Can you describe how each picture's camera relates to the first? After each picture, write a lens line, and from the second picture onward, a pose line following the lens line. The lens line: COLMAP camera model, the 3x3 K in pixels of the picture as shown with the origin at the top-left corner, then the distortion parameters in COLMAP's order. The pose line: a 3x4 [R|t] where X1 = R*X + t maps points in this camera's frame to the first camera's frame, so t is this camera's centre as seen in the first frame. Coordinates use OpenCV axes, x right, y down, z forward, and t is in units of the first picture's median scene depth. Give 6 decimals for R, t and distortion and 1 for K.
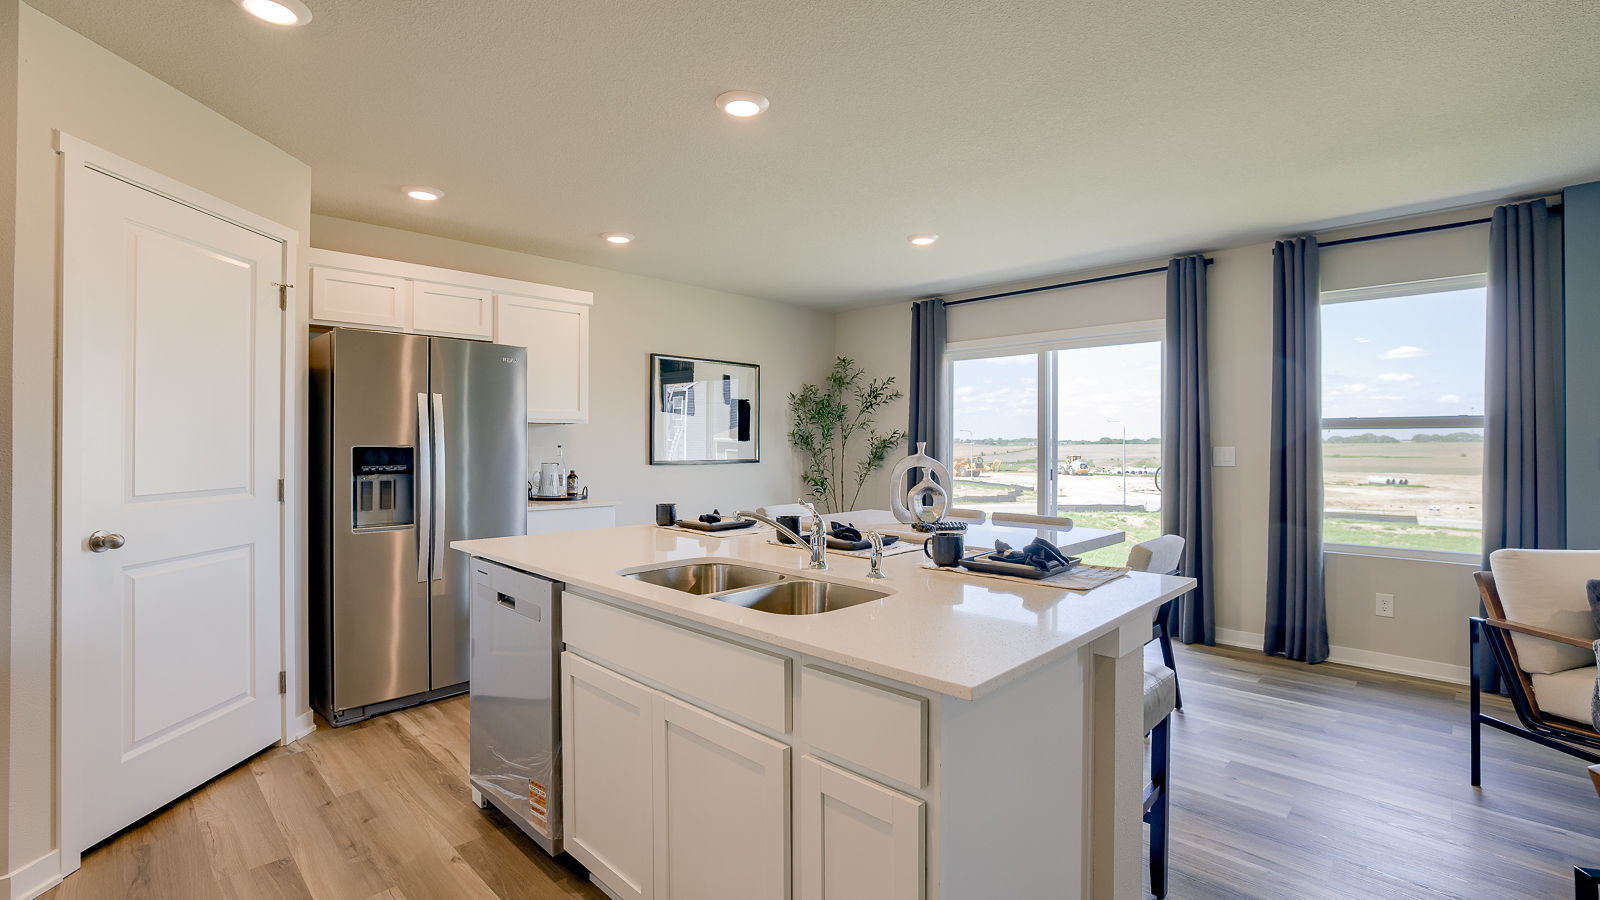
lens RADIAL K [[725.0, 0, 821.9], [0, 725.0, 443.7], [0, 0, 1]] dist [0.004869, 0.008764]
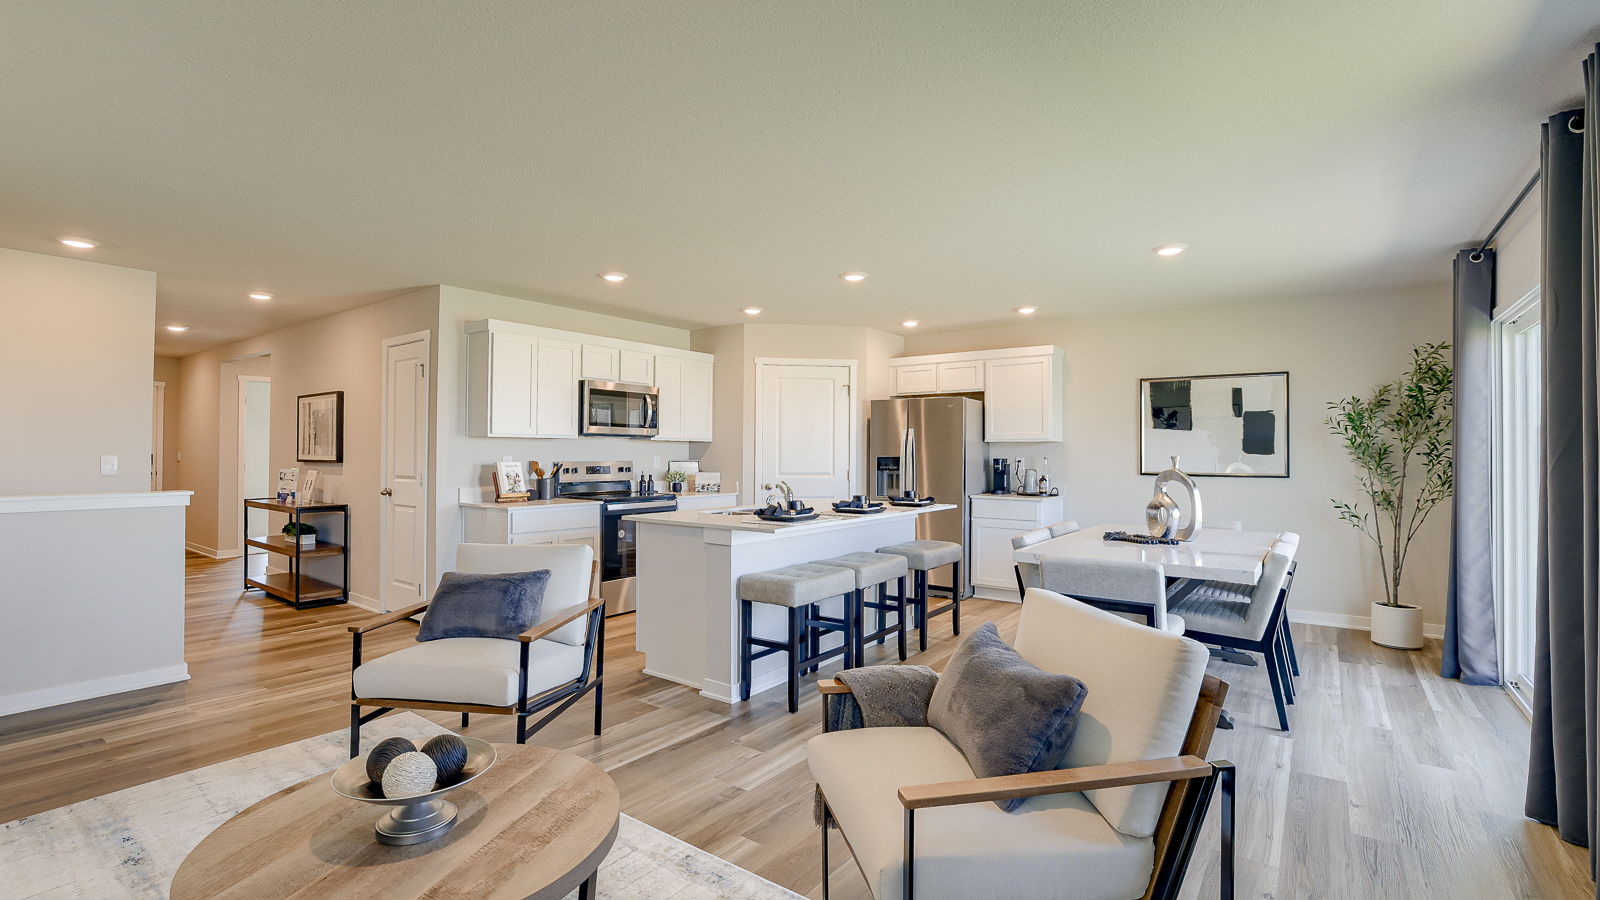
lens RADIAL K [[725.0, 0, 787.8], [0, 725.0, 453.4], [0, 0, 1]] dist [0.004869, 0.008764]
pose [[0.098509, 0.000273, -0.995136, 1.540670], [-0.005156, 0.999987, -0.000236, -0.003361], [0.995123, 0.005154, 0.098509, 0.578487]]
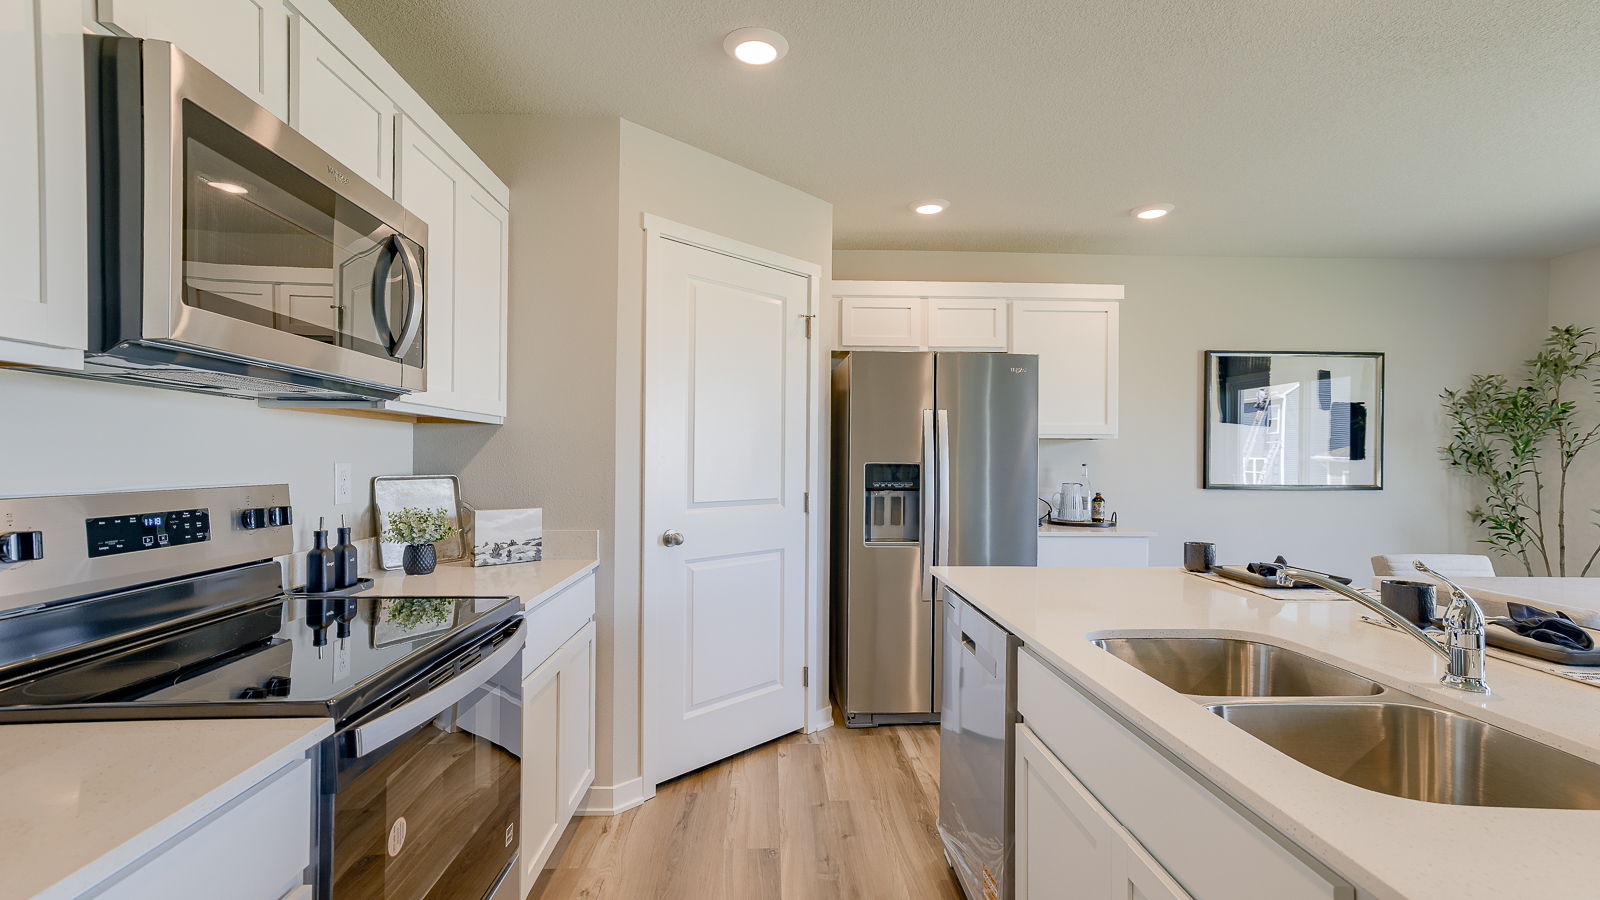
lens RADIAL K [[725.0, 0, 796.1], [0, 725.0, 463.1], [0, 0, 1]] dist [0.004869, 0.008764]
pose [[0.707436, 0.006654, -0.706746, 0.023467], [-0.005829, 0.999977, 0.003580, 0.000272], [0.706753, 0.001587, 0.707458, 0.195546]]
